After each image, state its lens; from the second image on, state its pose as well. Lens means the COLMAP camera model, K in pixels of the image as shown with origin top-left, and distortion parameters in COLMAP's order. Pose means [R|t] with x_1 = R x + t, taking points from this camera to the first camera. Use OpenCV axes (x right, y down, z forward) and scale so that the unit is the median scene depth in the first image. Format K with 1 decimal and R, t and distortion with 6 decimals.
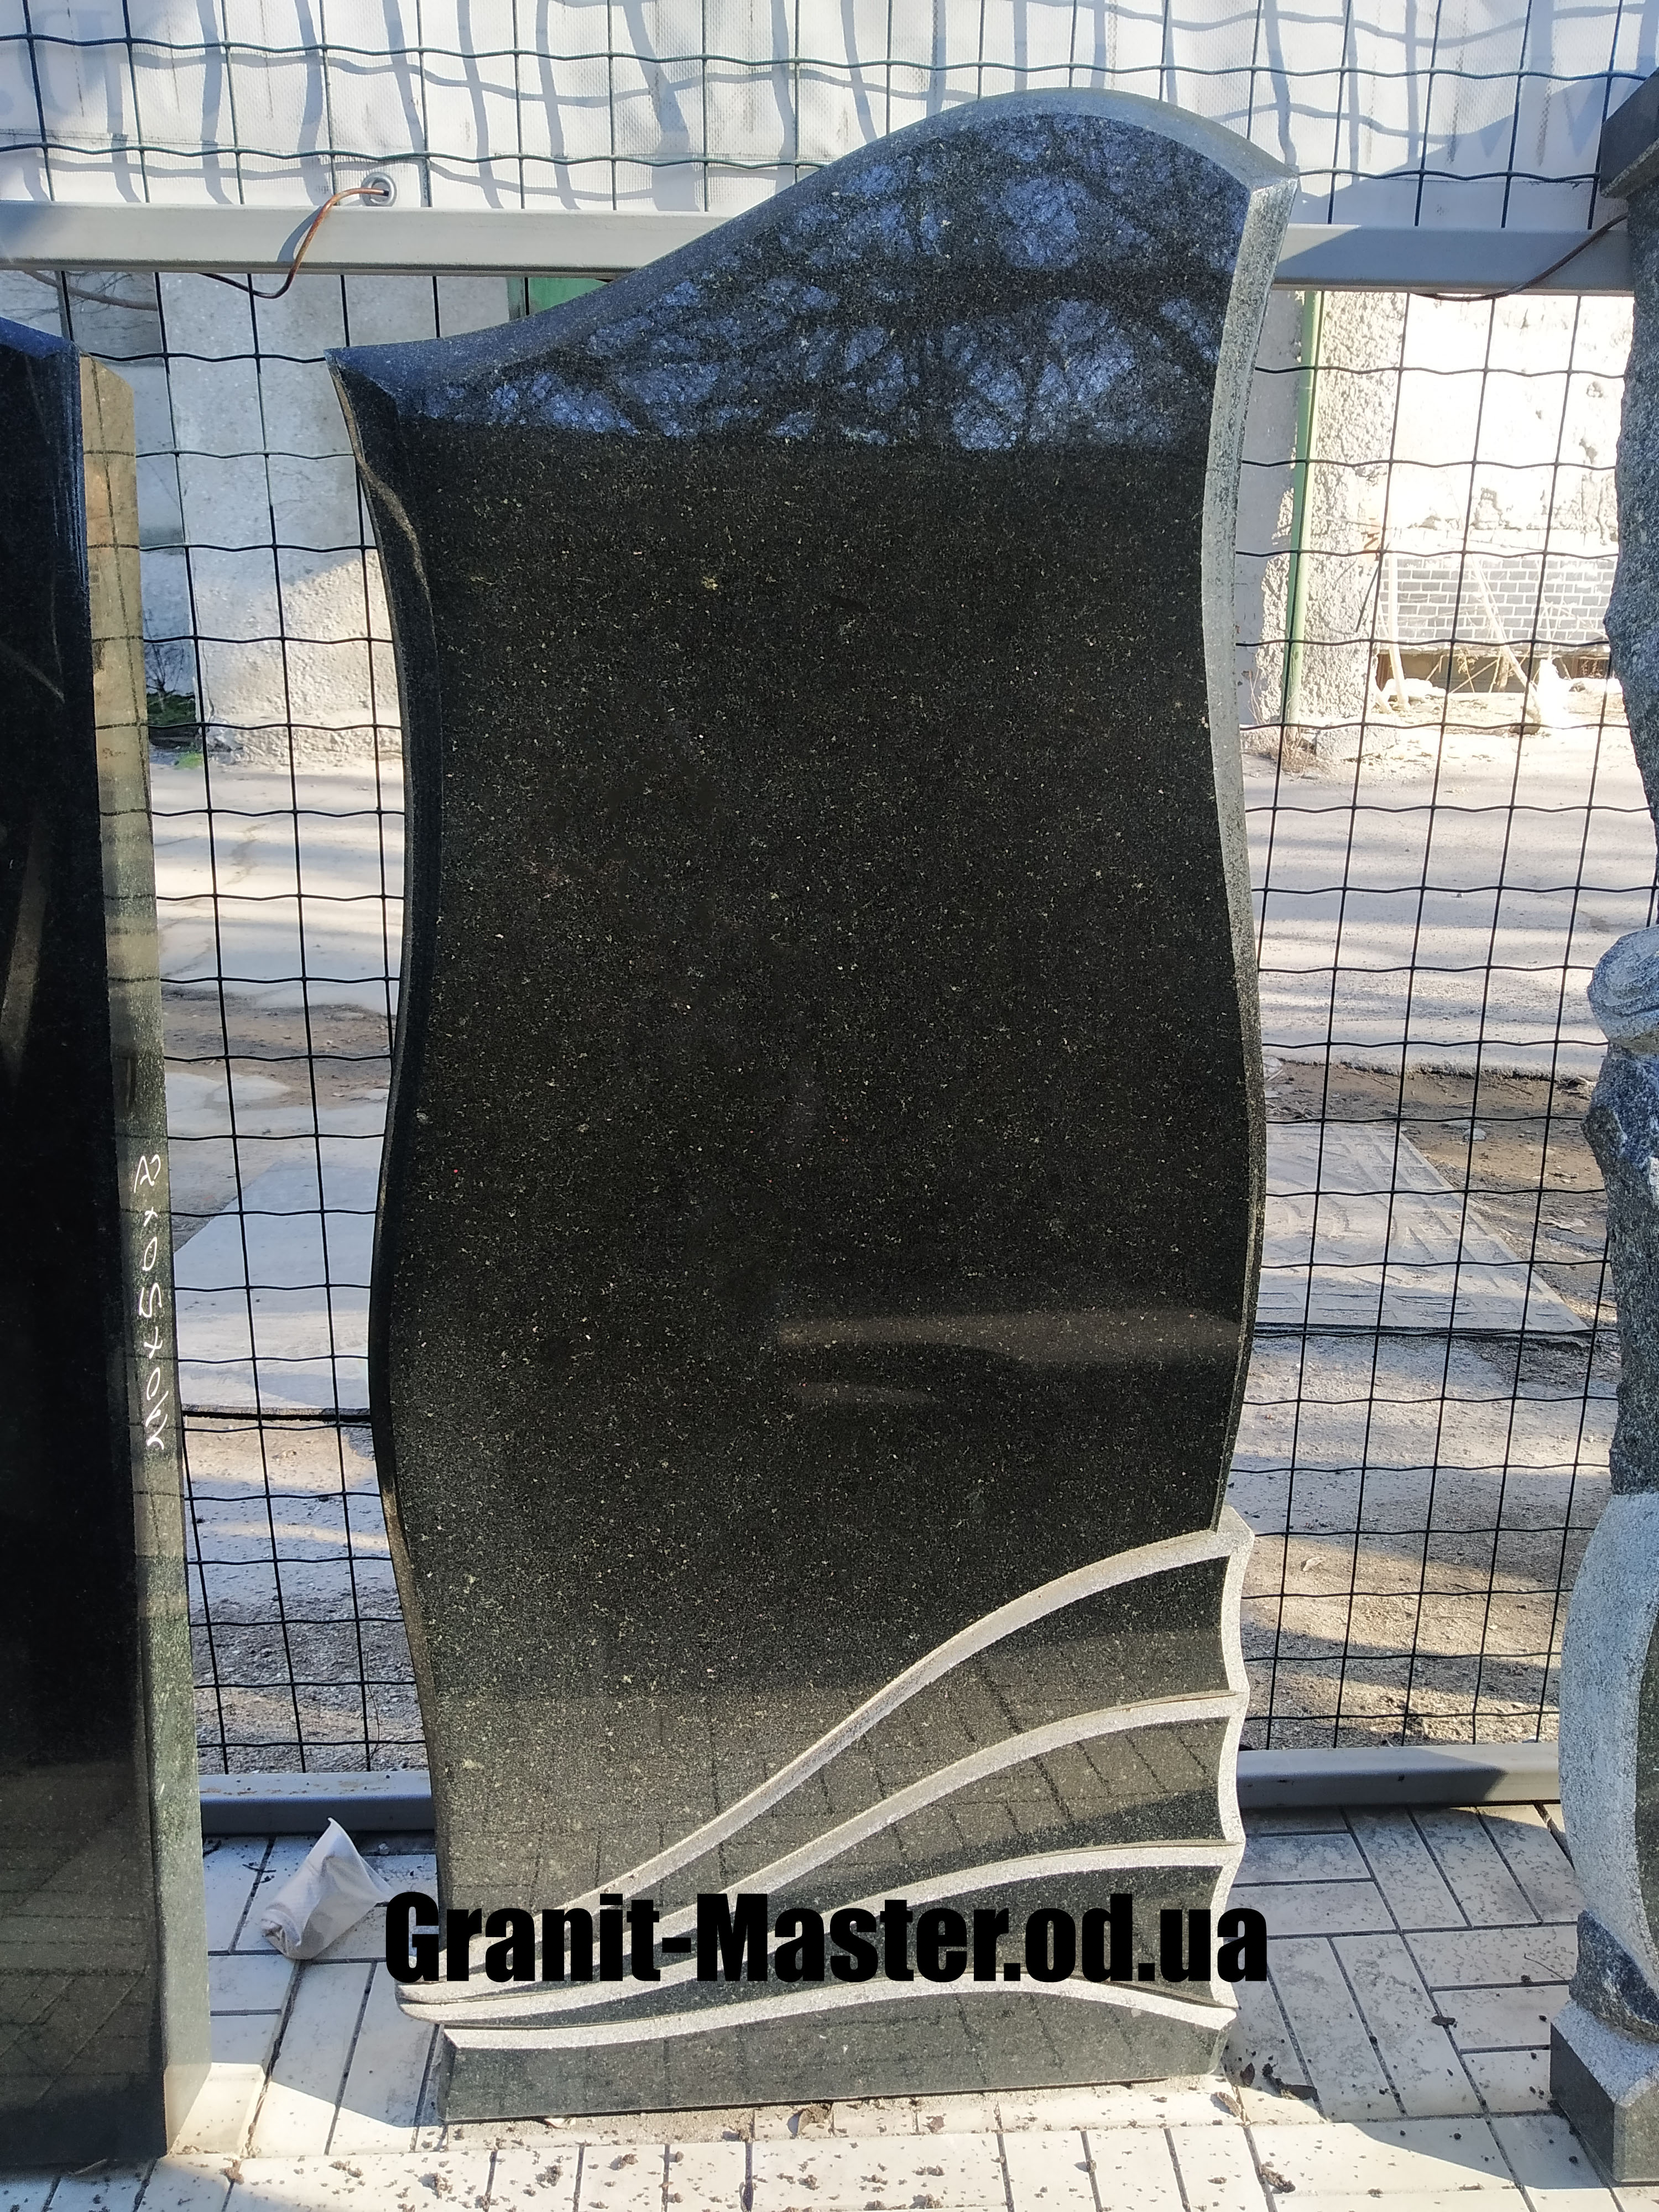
lens RADIAL K [[1750.9, 0, 829.5], [0, 1750.9, 1106.0], [0, 0, 1]] dist [-0.005516, -0.014241]
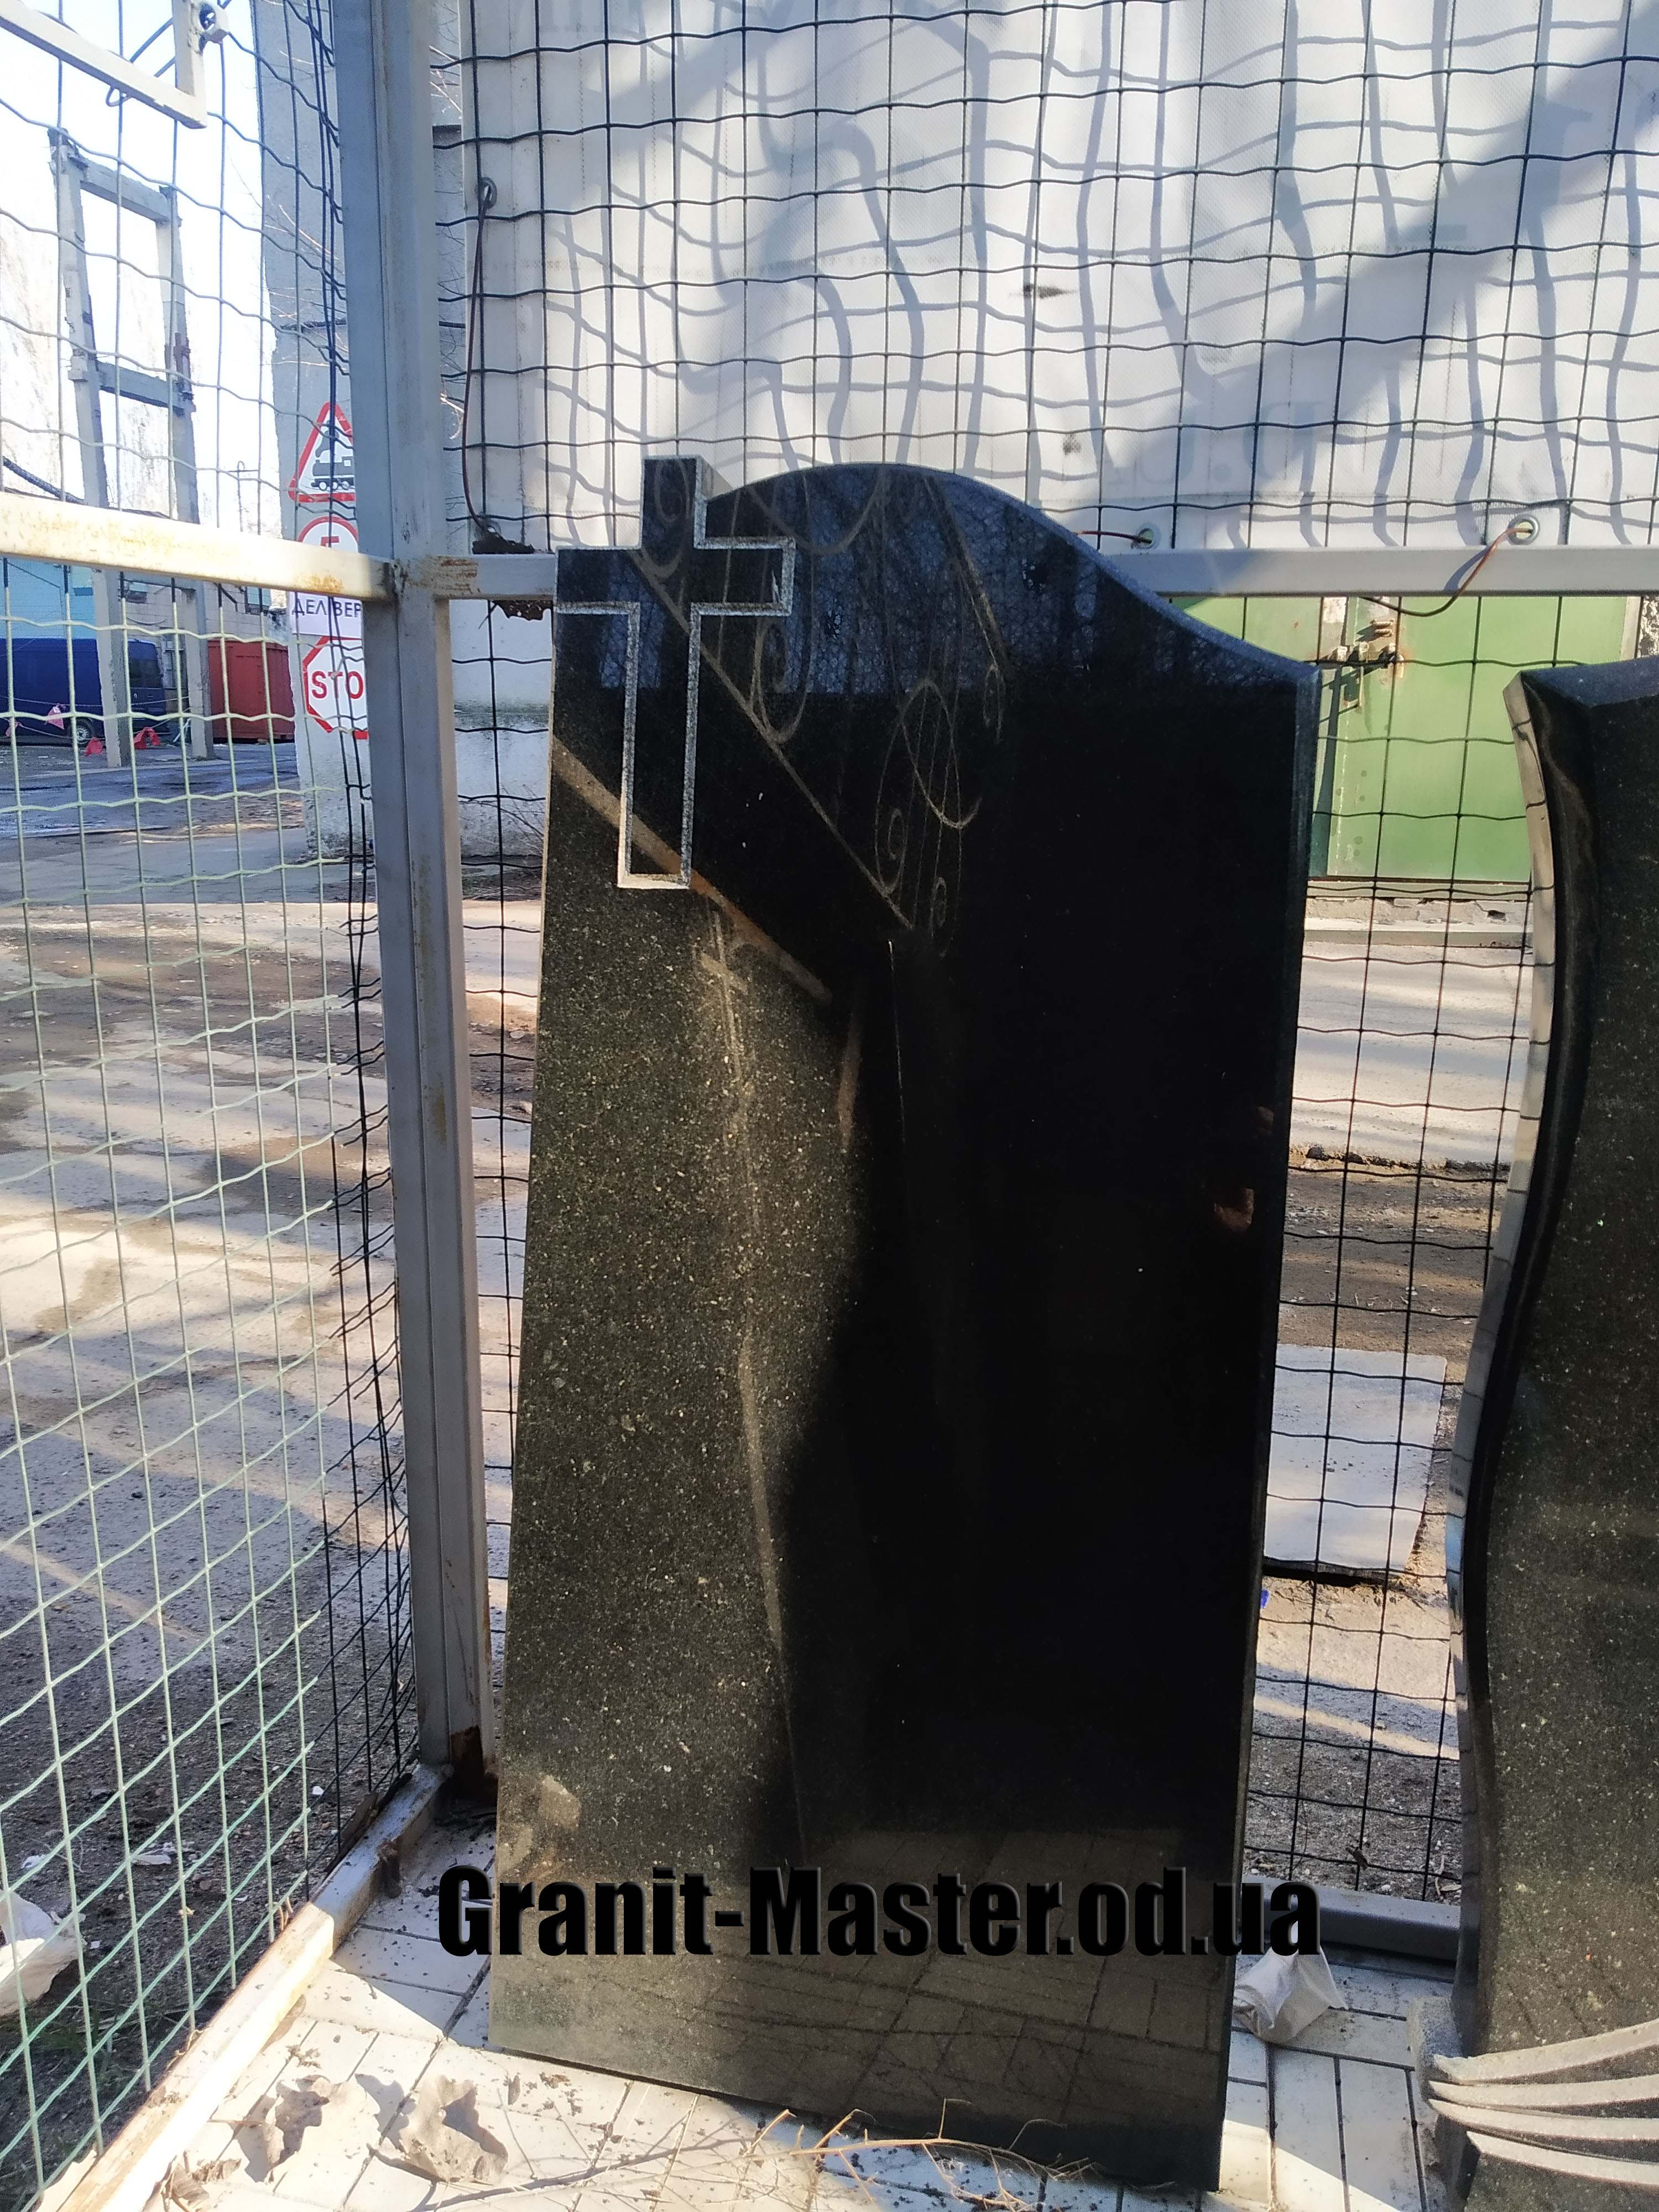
lens RADIAL K [[1740.9, 0, 829.5], [0, 1740.9, 1106.0], [0, 0, 1]] dist [-0.086498, 0.088432]
pose [[0.954725, 0.060499, -0.291274, -0.348270], [-0.086909, 0.993111, -0.078592, 0.003391], [0.284513, 0.100348, 0.953406, -0.221921]]
